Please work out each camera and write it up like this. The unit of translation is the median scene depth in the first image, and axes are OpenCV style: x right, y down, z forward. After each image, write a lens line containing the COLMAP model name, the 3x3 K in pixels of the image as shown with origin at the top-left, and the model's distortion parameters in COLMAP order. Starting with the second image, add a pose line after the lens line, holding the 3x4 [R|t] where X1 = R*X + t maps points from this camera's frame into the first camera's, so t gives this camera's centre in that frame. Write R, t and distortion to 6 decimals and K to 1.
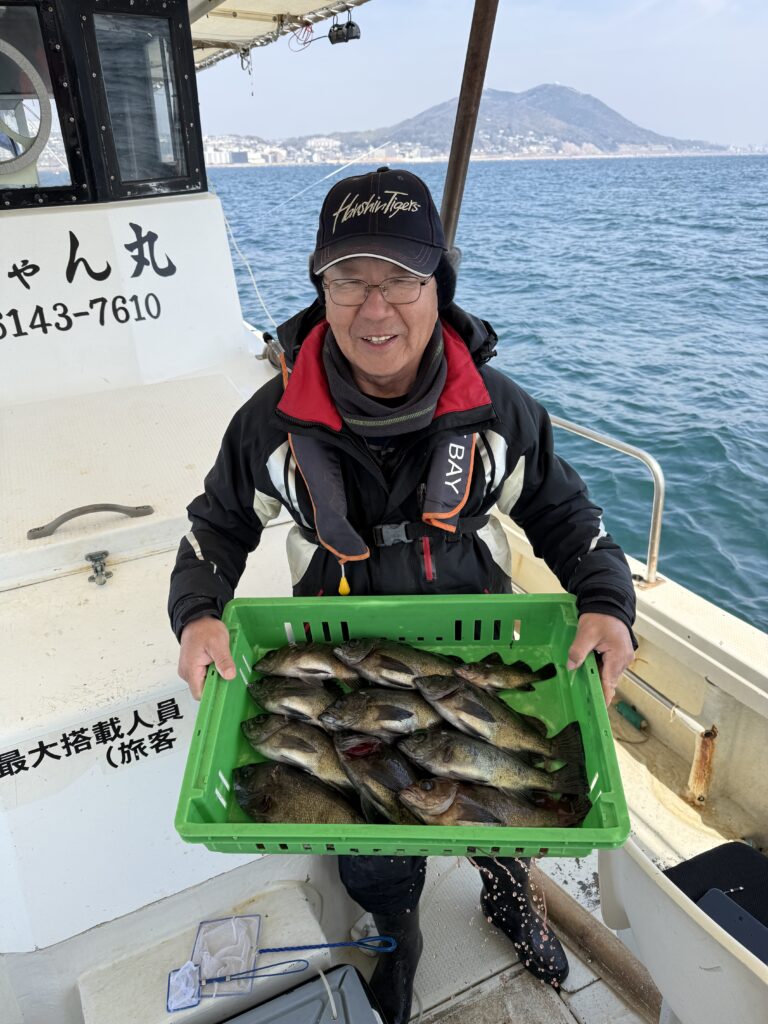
lens RADIAL K [[729.9, 0, 384.0], [0, 729.9, 512.0], [0, 0, 1]] dist [0.120344, -0.001339]
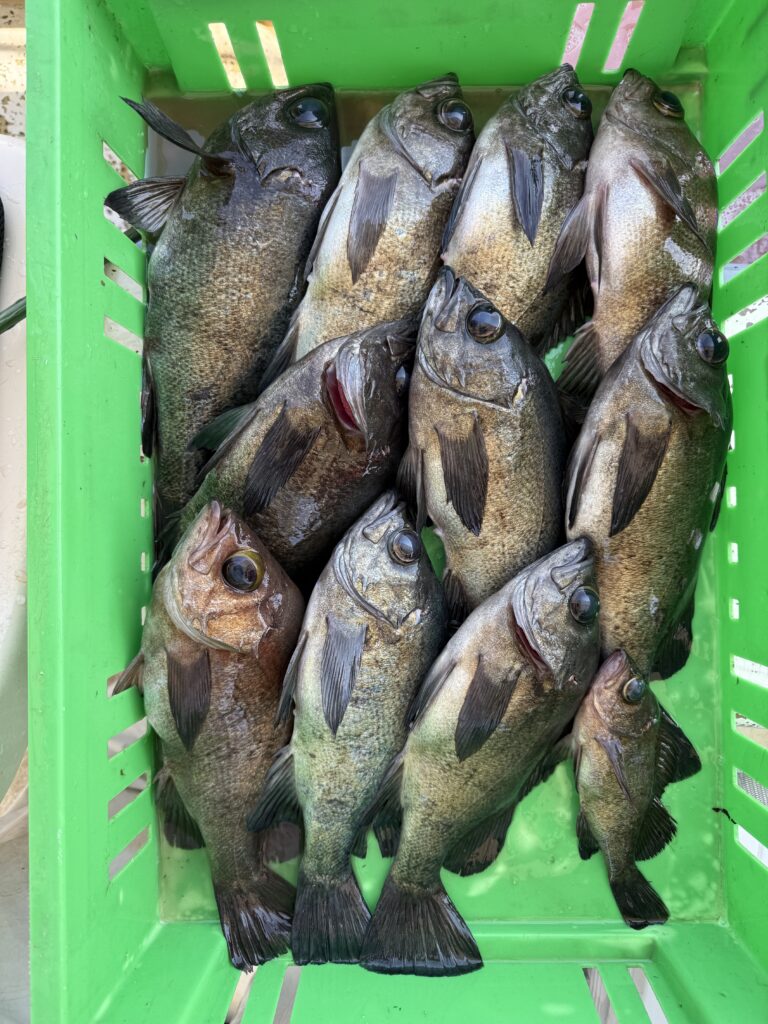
lens RADIAL K [[719.0, 0, 384.0], [0, 719.0, 512.0], [0, 0, 1]] dist [-0.000330, -0.000592]
pose [[0.046301, 0.997479, 0.053778, 0.007491], [-0.684439, -0.007534, 0.729031, 0.048044], [0.727598, -0.070562, 0.682365, 0.696044]]
